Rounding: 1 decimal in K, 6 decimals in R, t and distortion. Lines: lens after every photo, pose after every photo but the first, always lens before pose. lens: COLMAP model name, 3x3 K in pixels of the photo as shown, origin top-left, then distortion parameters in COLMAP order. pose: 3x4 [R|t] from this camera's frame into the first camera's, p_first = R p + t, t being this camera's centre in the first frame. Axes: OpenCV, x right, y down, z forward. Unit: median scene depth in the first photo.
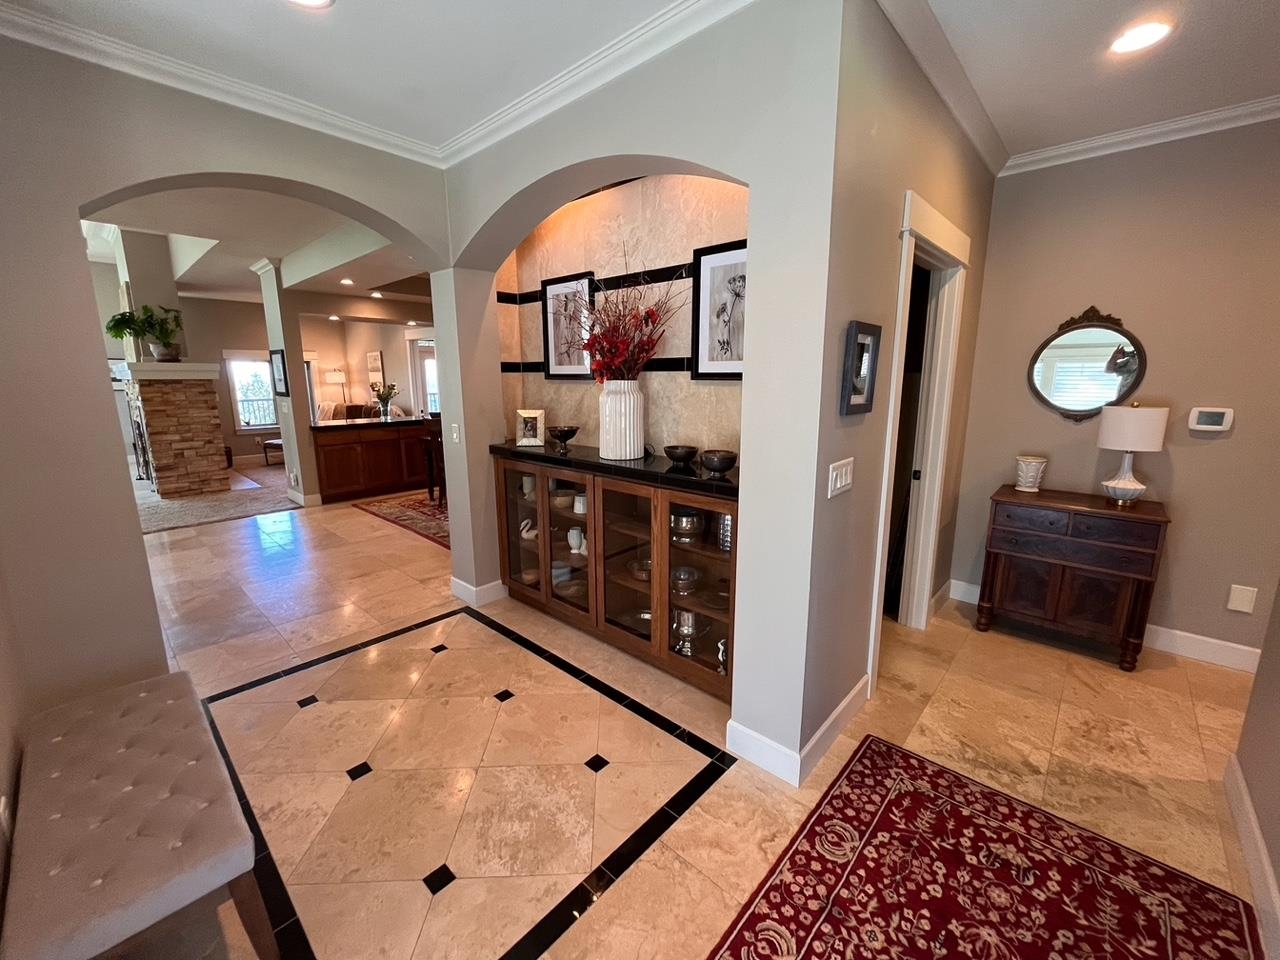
lens RADIAL K [[517.5, 0, 640.1], [0, 517.5, 477.7], [0, 0, 1]] dist [-0.002257, -0.000688]
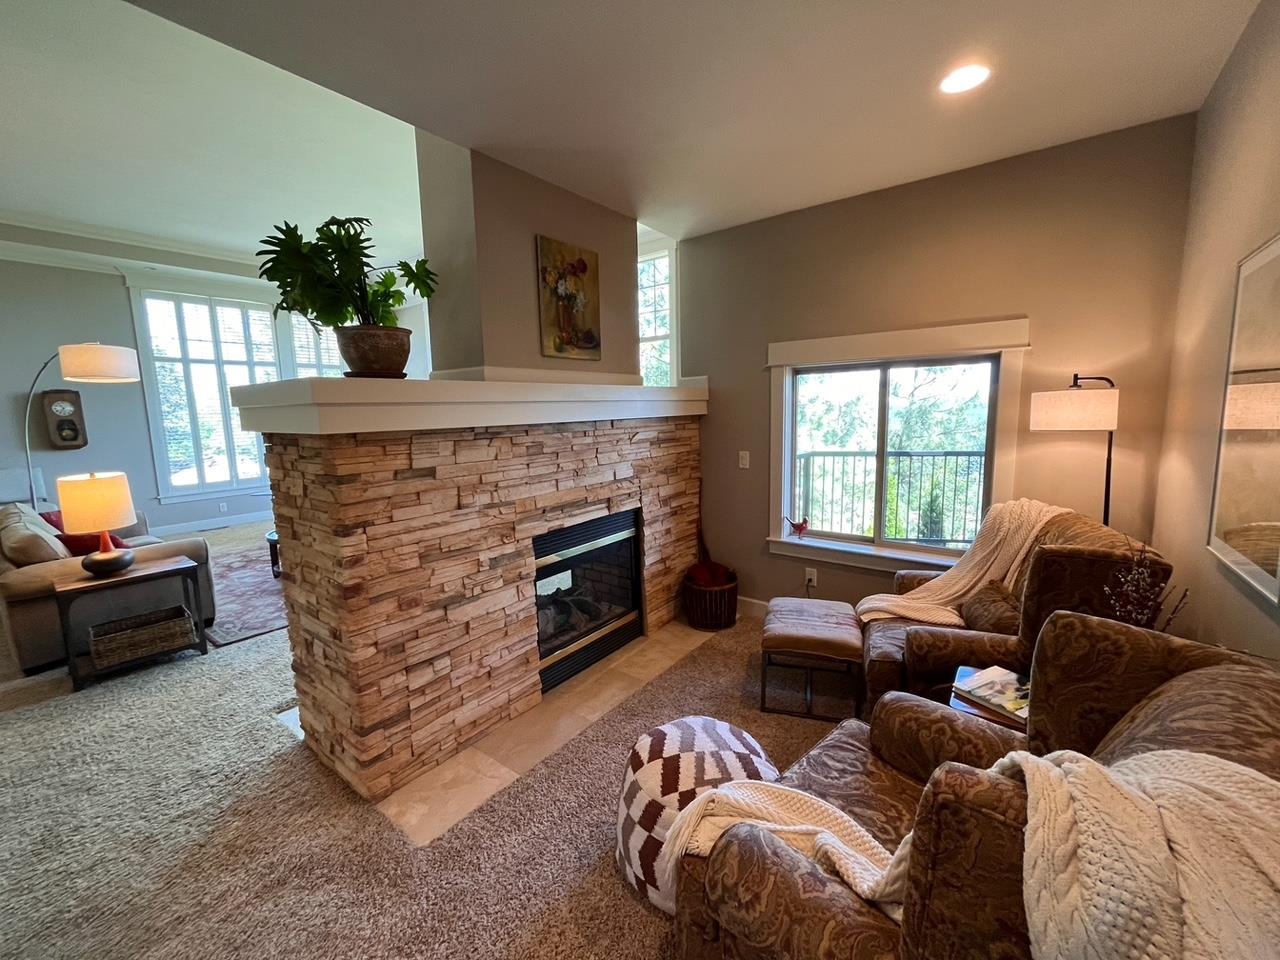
lens RADIAL K [[517.5, 0, 640.1], [0, 517.5, 477.7], [0, 0, 1]] dist [-0.002257, -0.000688]
pose [[0.092297, 0.132668, -0.986854, -1.013215], [-0.171136, 0.978450, 0.115533, -0.439119], [0.980915, 0.158223, 0.113012, 2.178795]]
